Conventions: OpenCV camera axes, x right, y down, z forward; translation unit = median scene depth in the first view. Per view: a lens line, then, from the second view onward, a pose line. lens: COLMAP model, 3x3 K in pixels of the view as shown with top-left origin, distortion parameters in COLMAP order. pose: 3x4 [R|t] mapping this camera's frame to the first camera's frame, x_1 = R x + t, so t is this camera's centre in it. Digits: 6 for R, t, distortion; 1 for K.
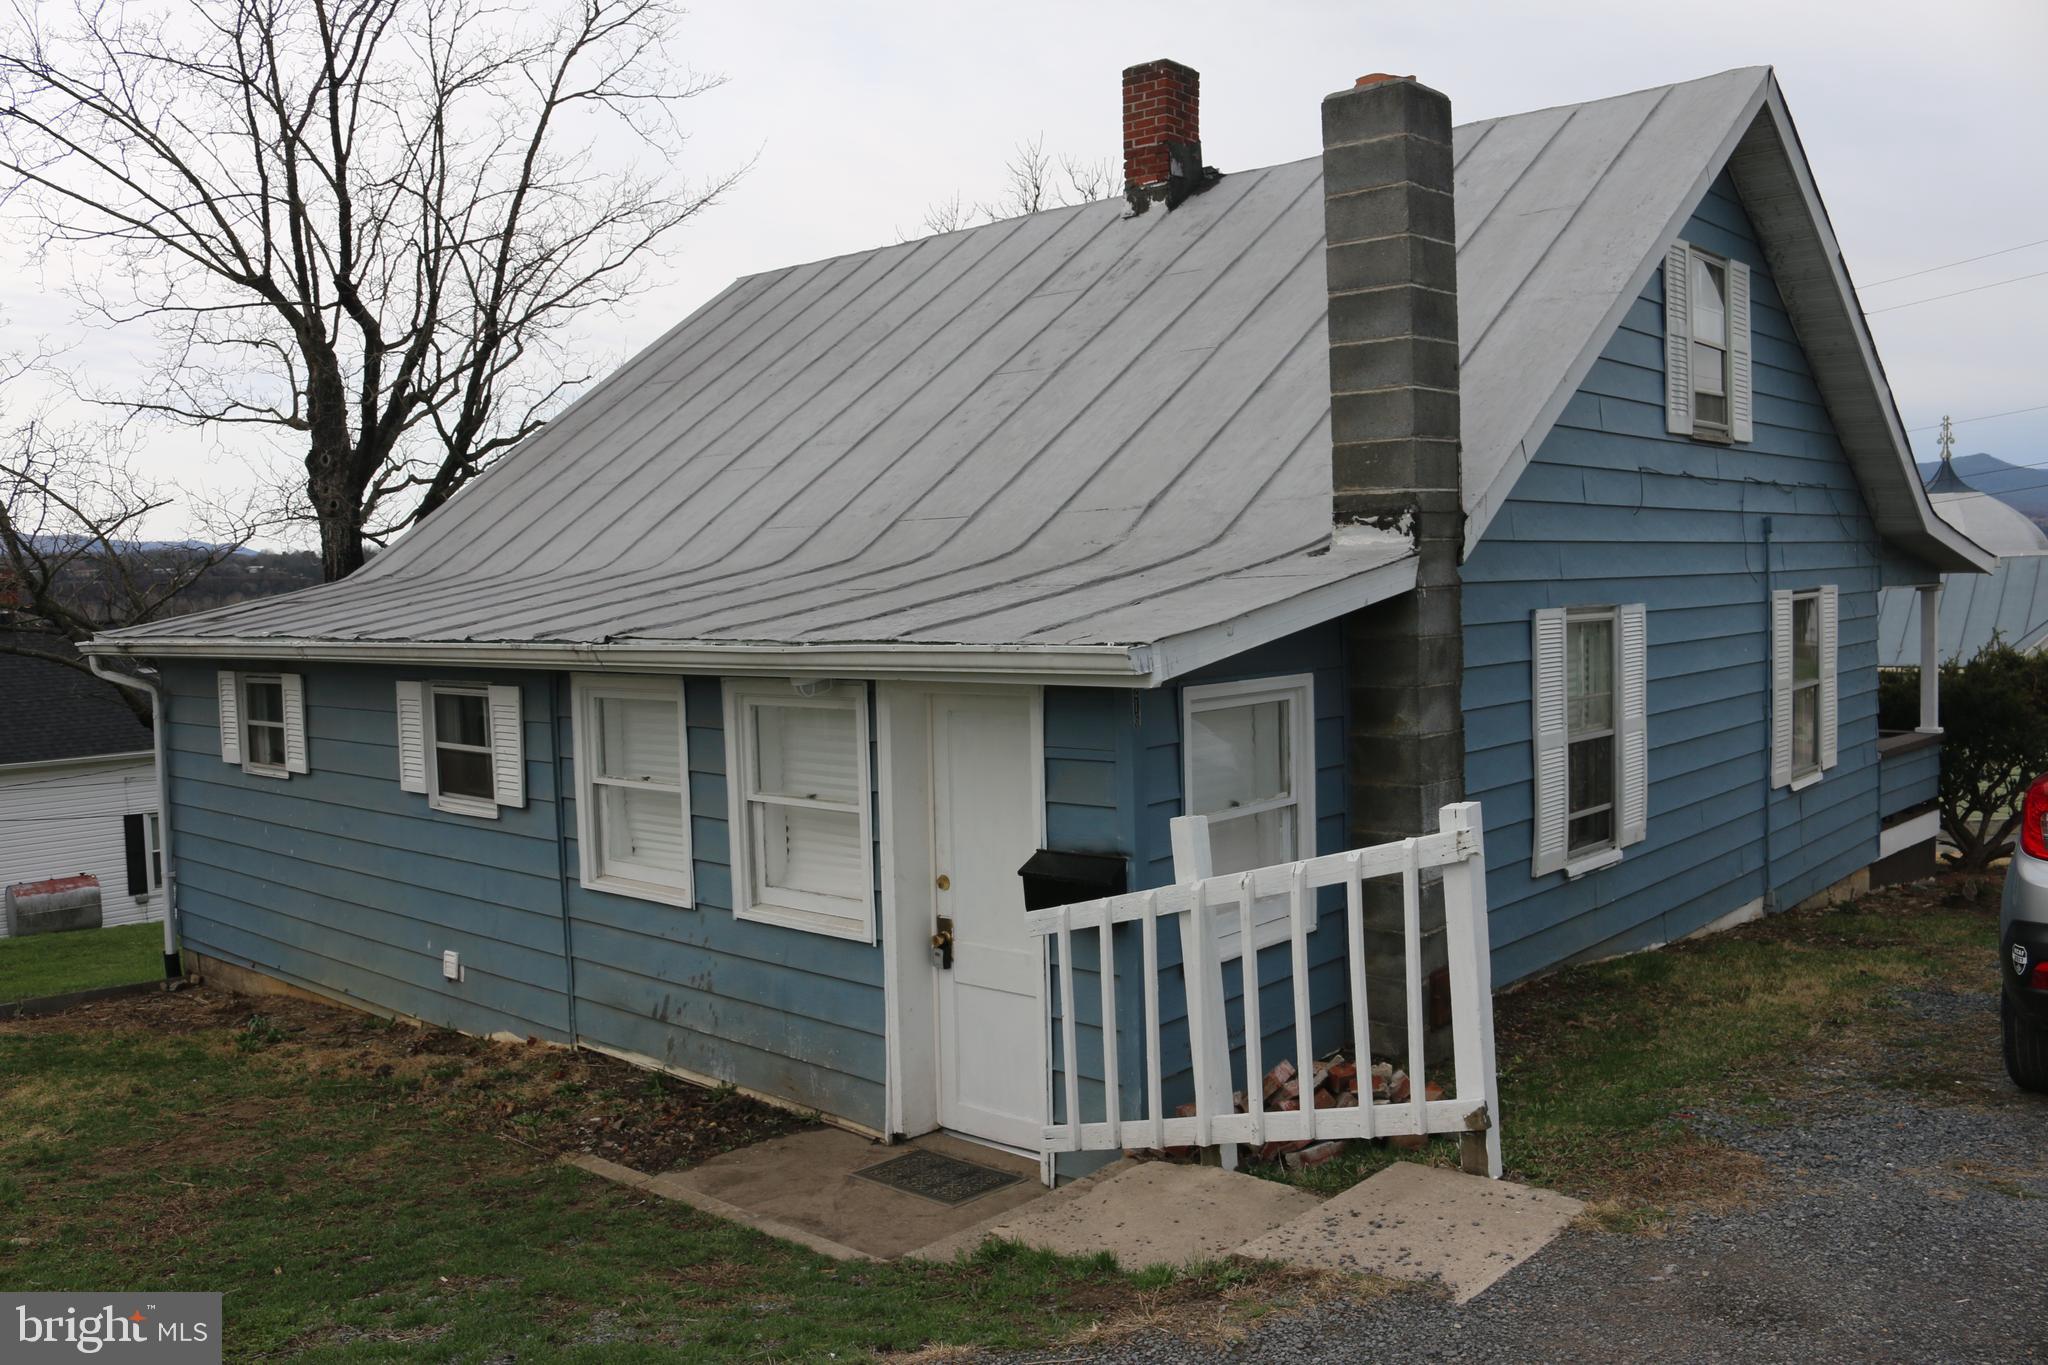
lens RADIAL K [[1678.1, 0, 1017.6], [0, 1678.1, 683.1], [0, 0, 1]] dist [-0.160033, 0.125905]
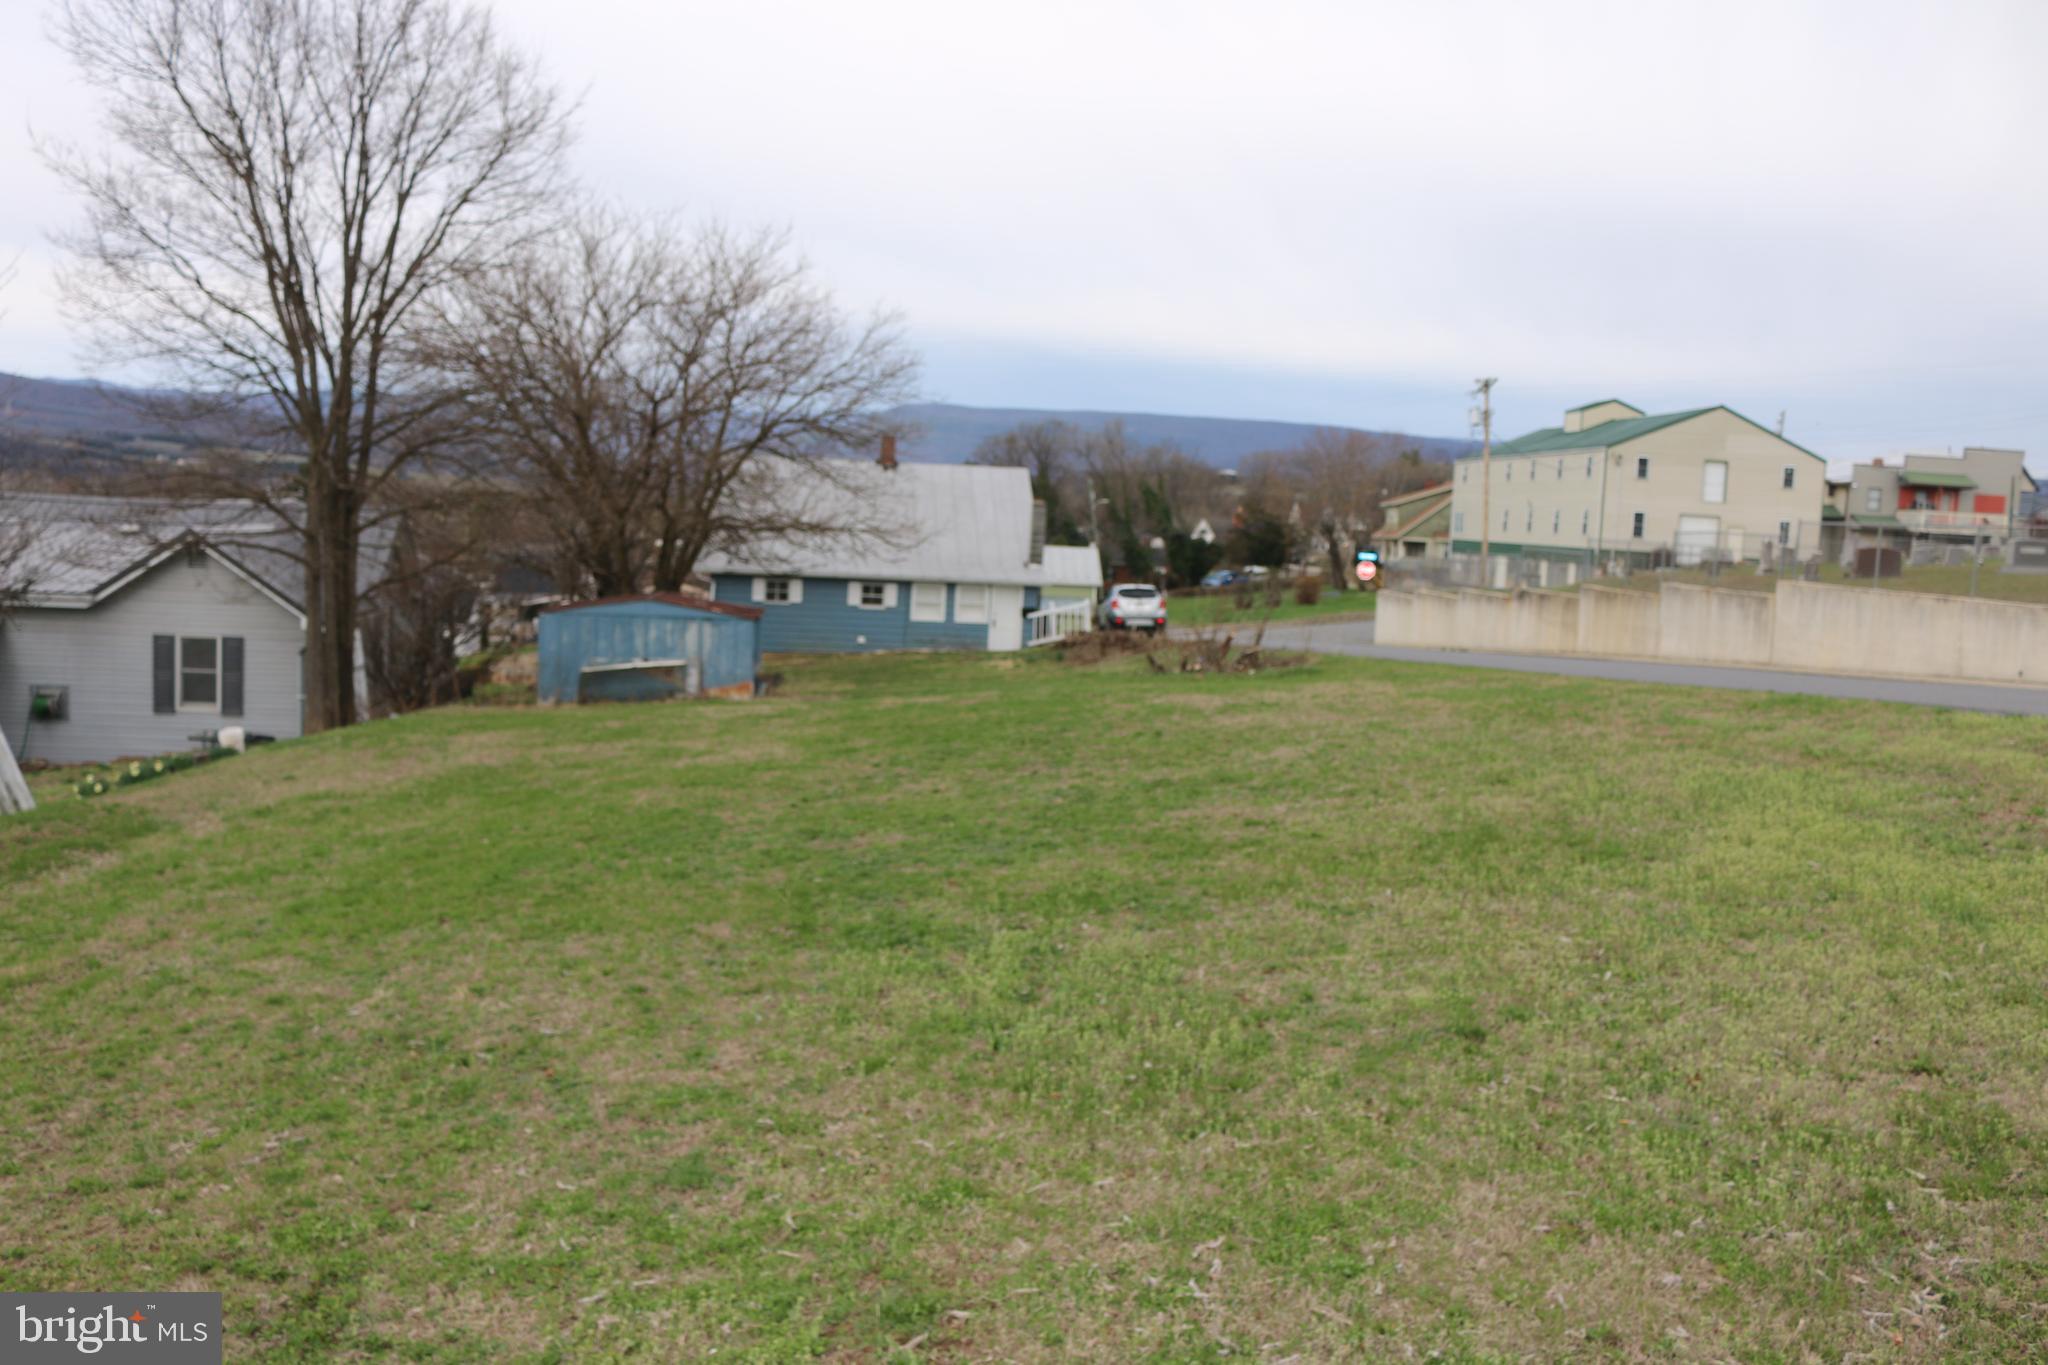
lens RADIAL K [[1678.1, 0, 1017.6], [0, 1678.1, 683.1], [0, 0, 1]] dist [-0.160033, 0.125905]
pose [[0.908373, 0.026901, 0.417296, -2.172782], [-0.034436, 0.999351, 0.010537, 0.248536], [-0.416742, -0.023942, 0.908710, -4.083314]]
